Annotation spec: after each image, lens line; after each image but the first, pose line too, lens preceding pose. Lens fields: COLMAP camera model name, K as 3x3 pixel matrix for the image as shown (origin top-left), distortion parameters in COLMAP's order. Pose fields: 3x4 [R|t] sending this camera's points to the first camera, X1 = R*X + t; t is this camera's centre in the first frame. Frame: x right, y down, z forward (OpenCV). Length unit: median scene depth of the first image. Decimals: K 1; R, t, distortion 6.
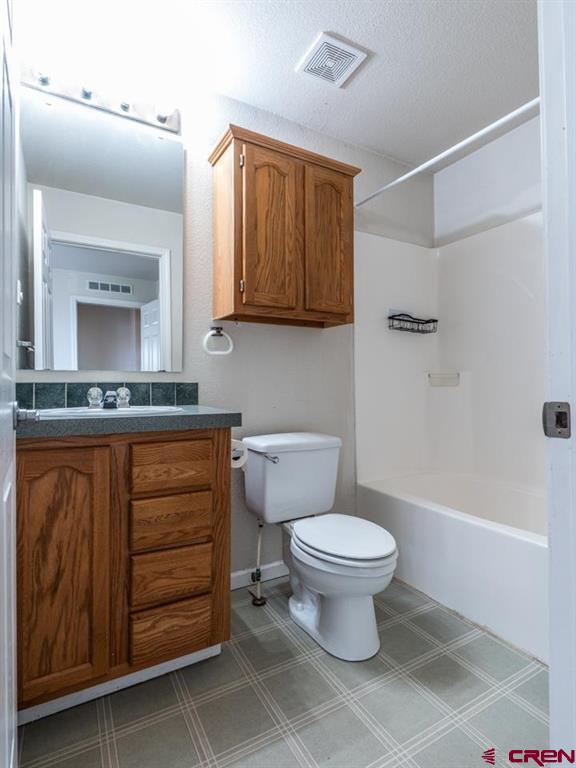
lens RADIAL K [[393.6, 0, 288.5], [0, 393.6, 379.5], [0, 0, 1]] dist [-0.002744, 0.001947]
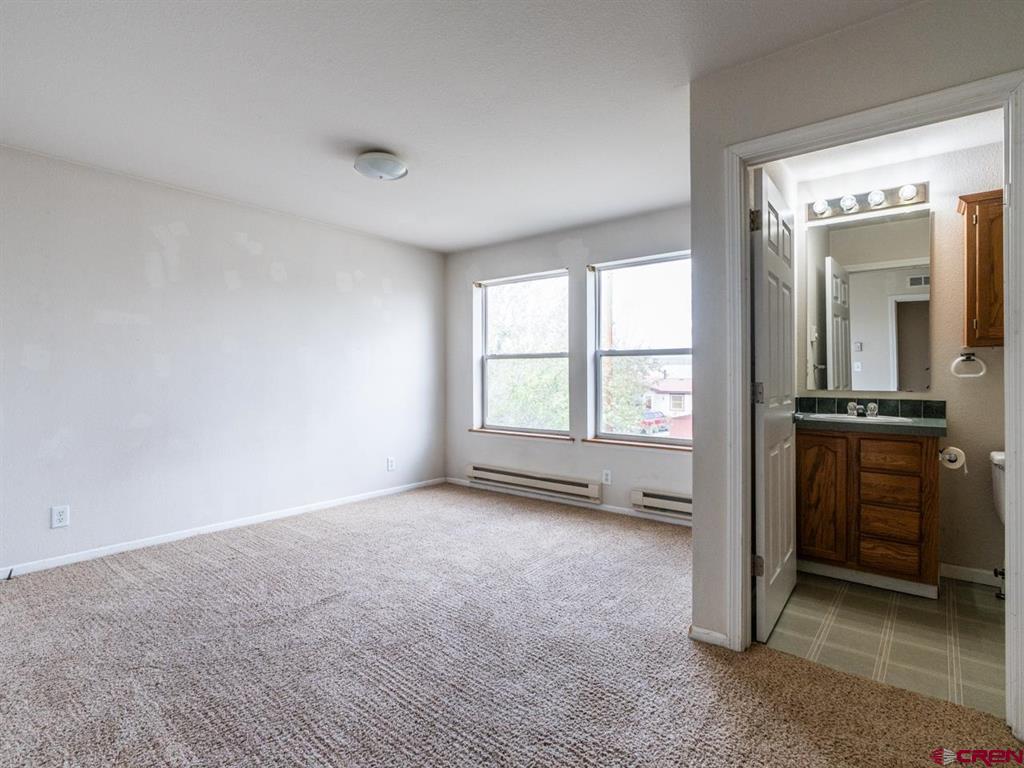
lens RADIAL K [[524.8, 0, 512.5], [0, 524.8, 372.3], [0, 0, 1]] dist [-0.002744, 0.001947]
pose [[0.354194, 0.002218, -0.935169, 1.126743], [0.012225, 0.999901, 0.007002, -0.149789], [0.935092, -0.013913, 0.354132, -1.148381]]
